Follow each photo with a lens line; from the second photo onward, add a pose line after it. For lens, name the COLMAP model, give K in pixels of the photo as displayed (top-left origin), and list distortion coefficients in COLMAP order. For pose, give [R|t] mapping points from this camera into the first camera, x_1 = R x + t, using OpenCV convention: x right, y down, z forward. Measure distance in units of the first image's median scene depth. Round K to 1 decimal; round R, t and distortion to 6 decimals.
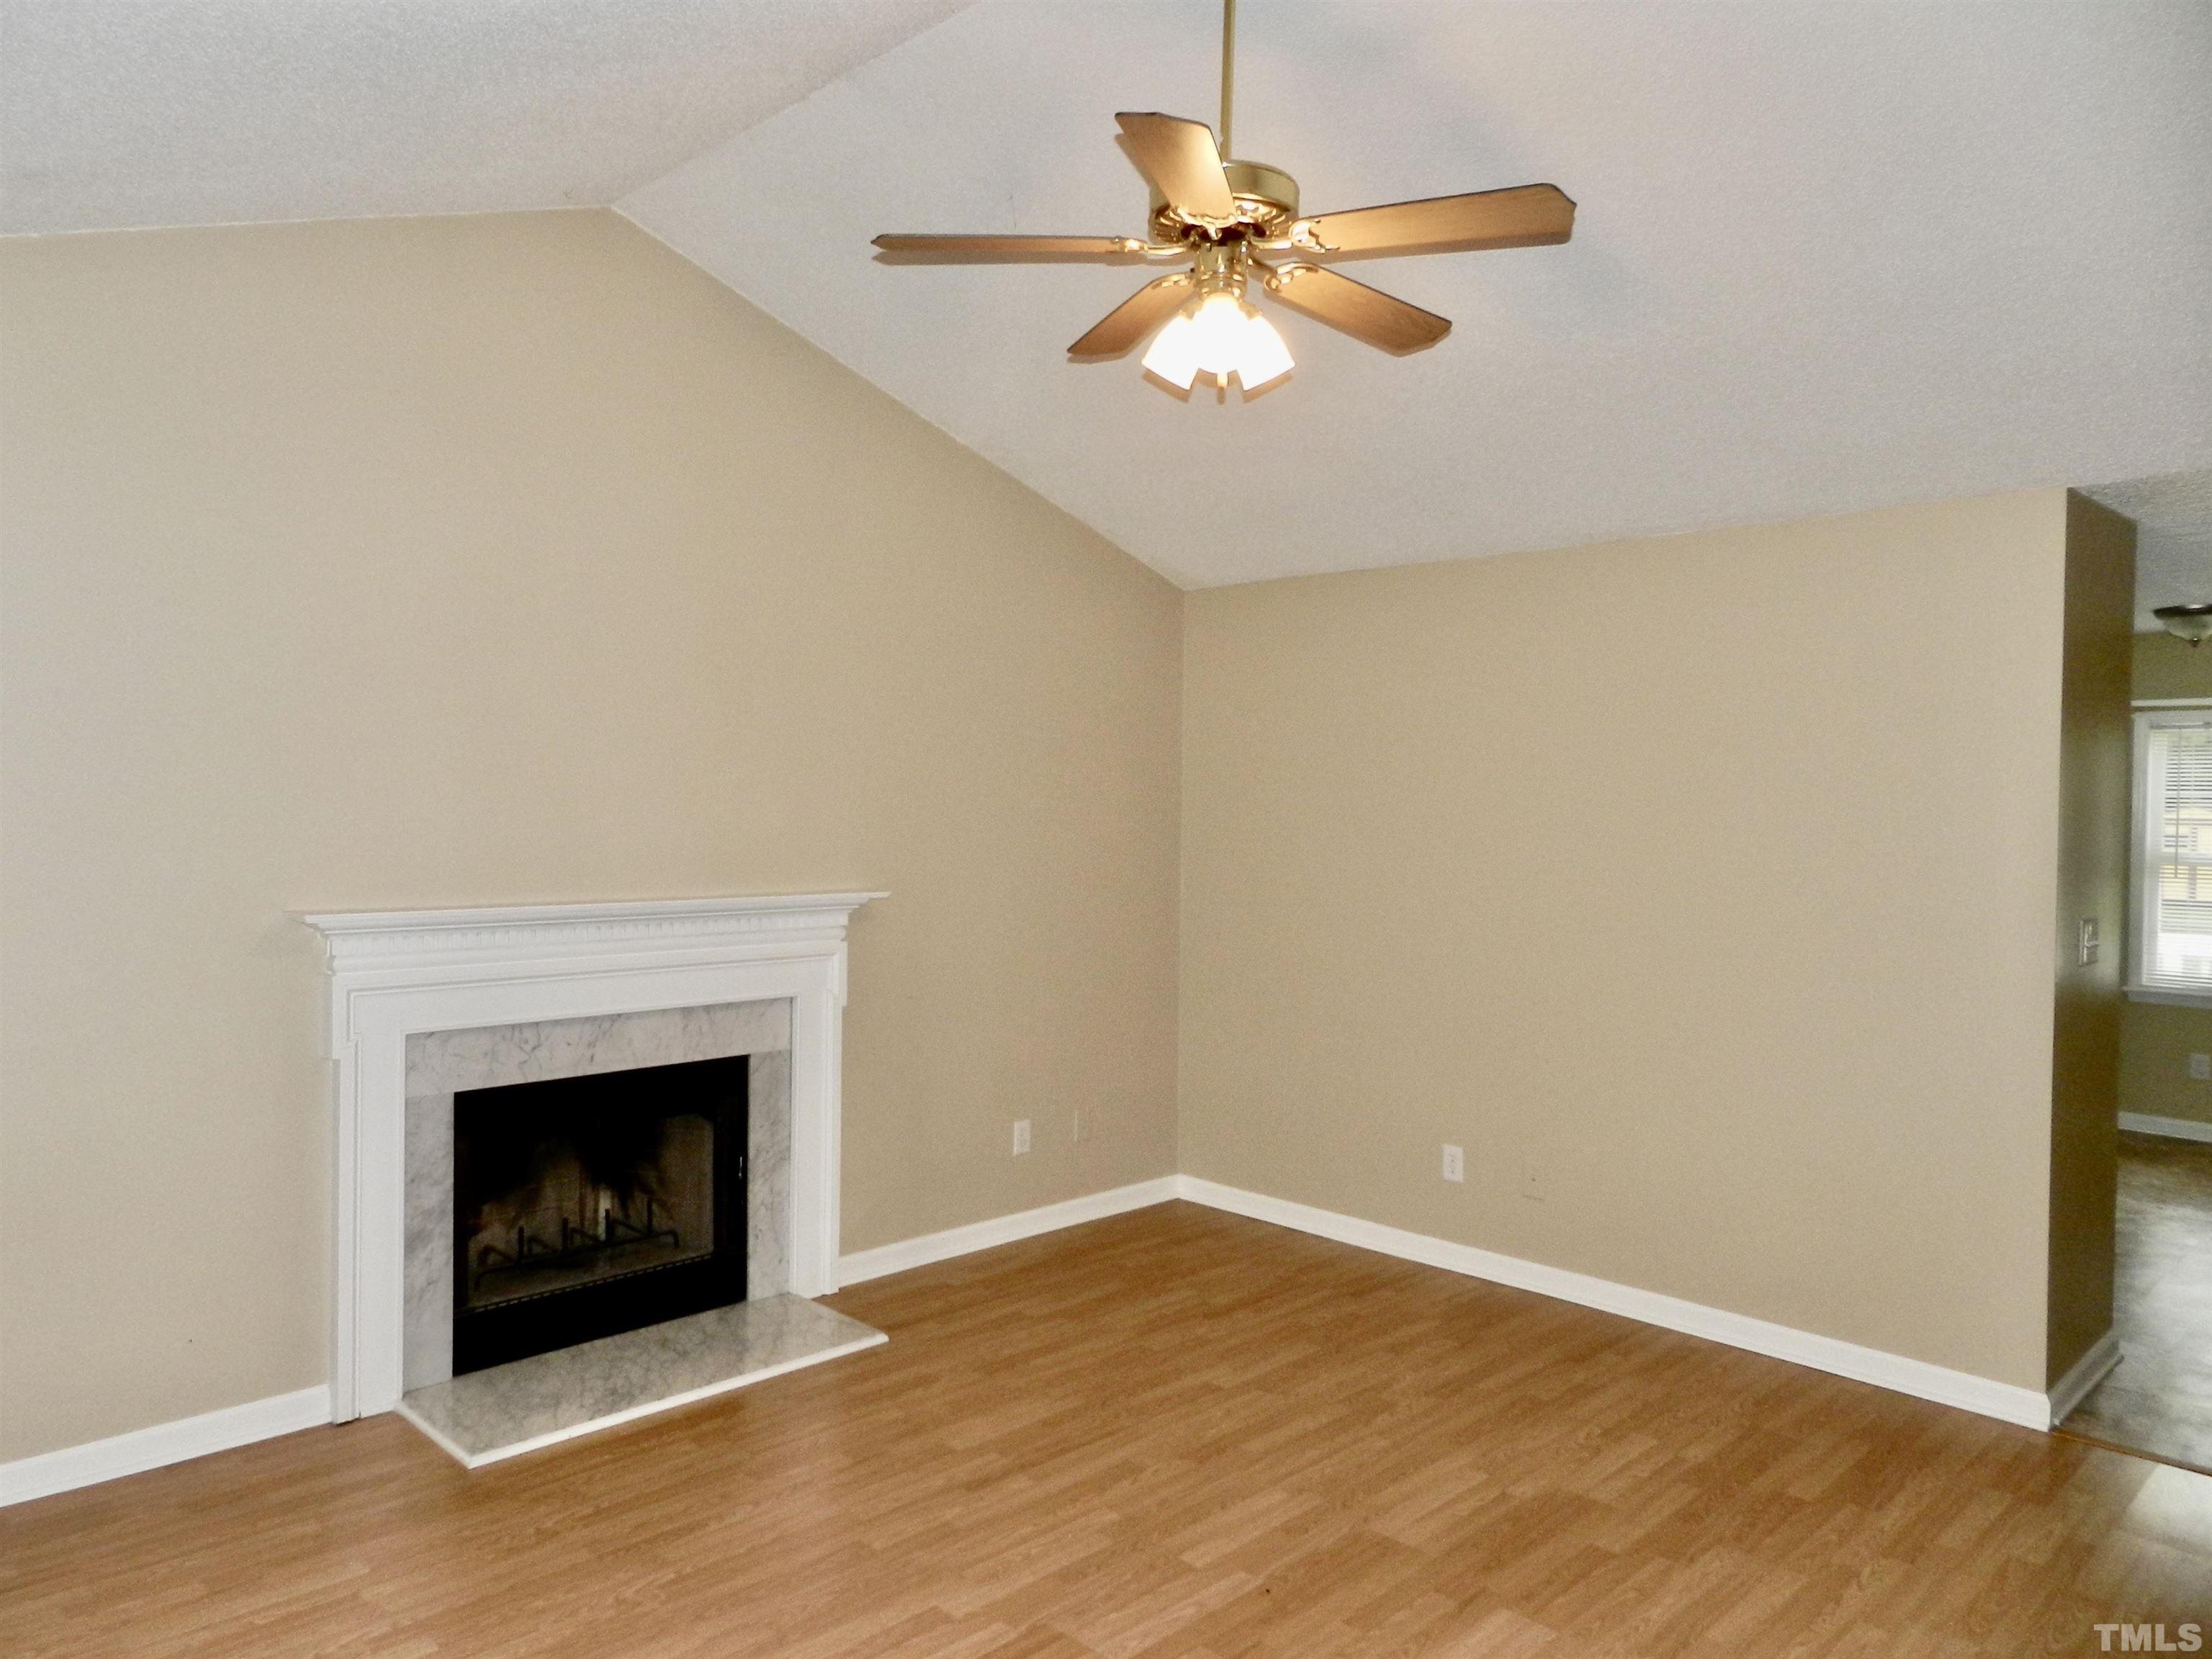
lens RADIAL K [[1496.3, 0, 1107.3], [0, 1496.3, 827.6], [0, 0, 1]] dist [0.004797, 0.001613]
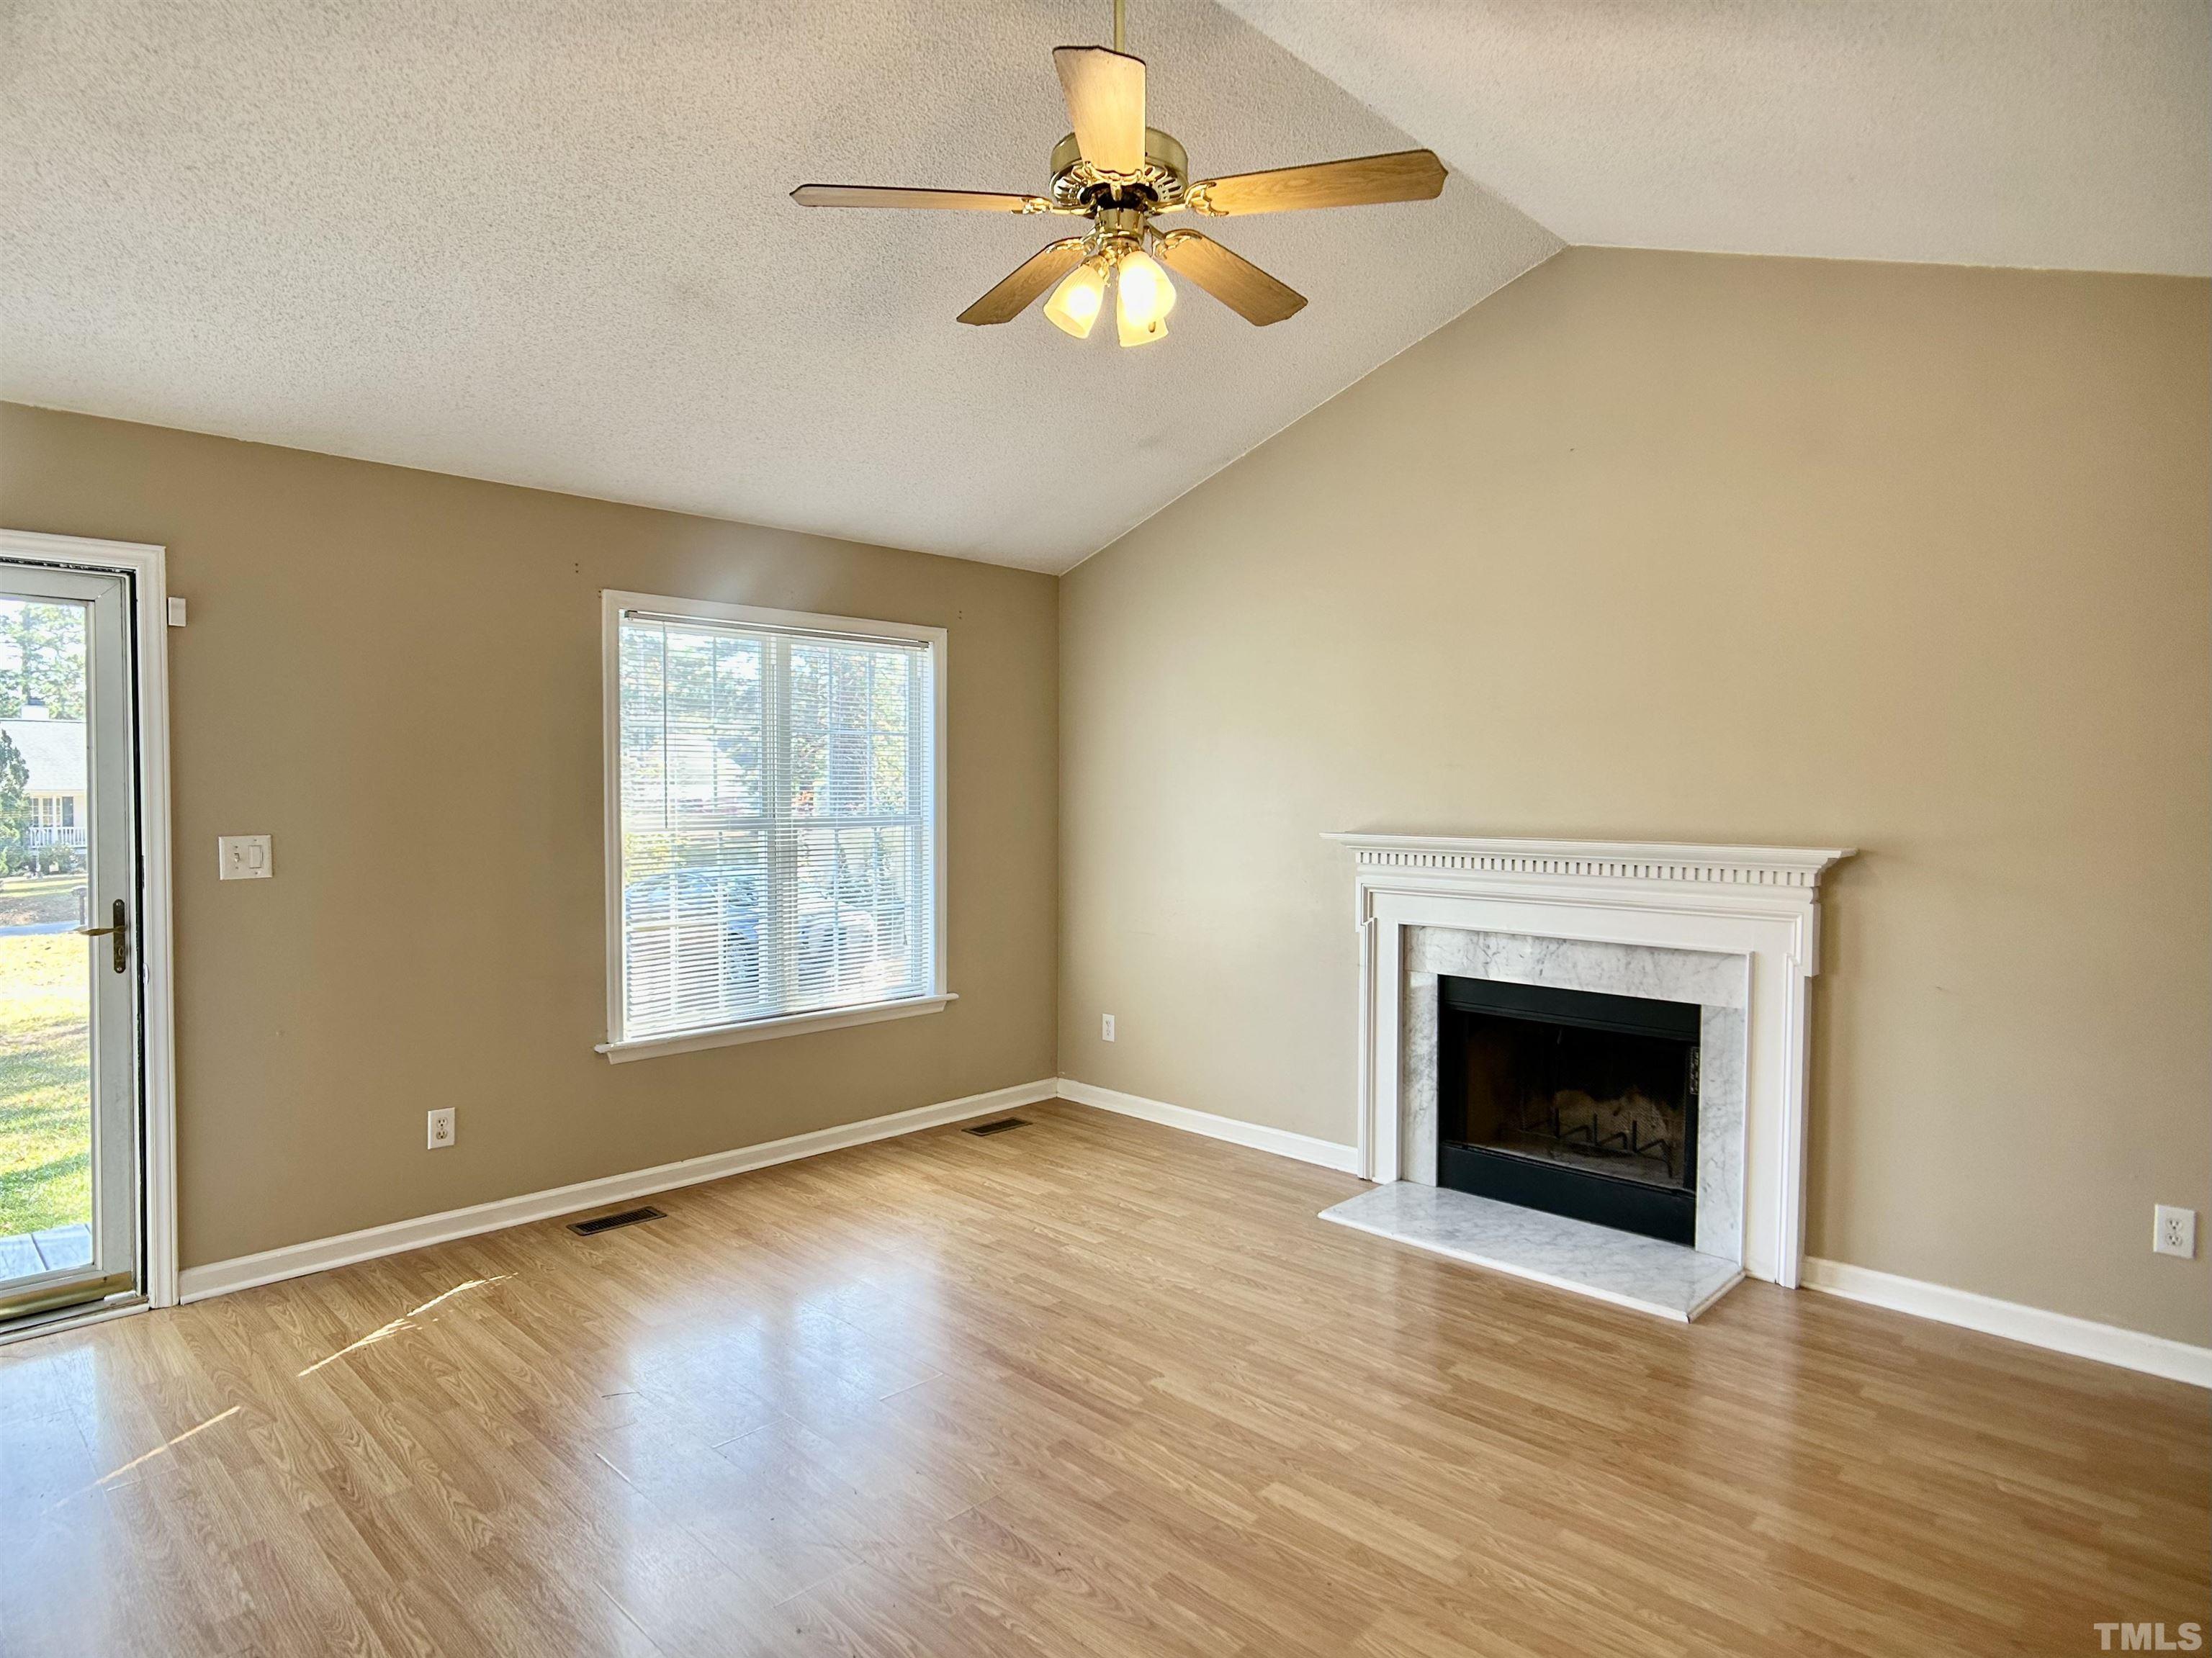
lens RADIAL K [[1265.9, 0, 1107.7], [0, 1265.9, 823.0], [0, 0, 1]] dist [-0.003732, -0.000654]
pose [[0.017308, 0.016235, -0.999718, 0.637032], [-0.020754, 0.999659, 0.015874, 0.026656], [0.999635, 0.020473, 0.017639, 0.625047]]
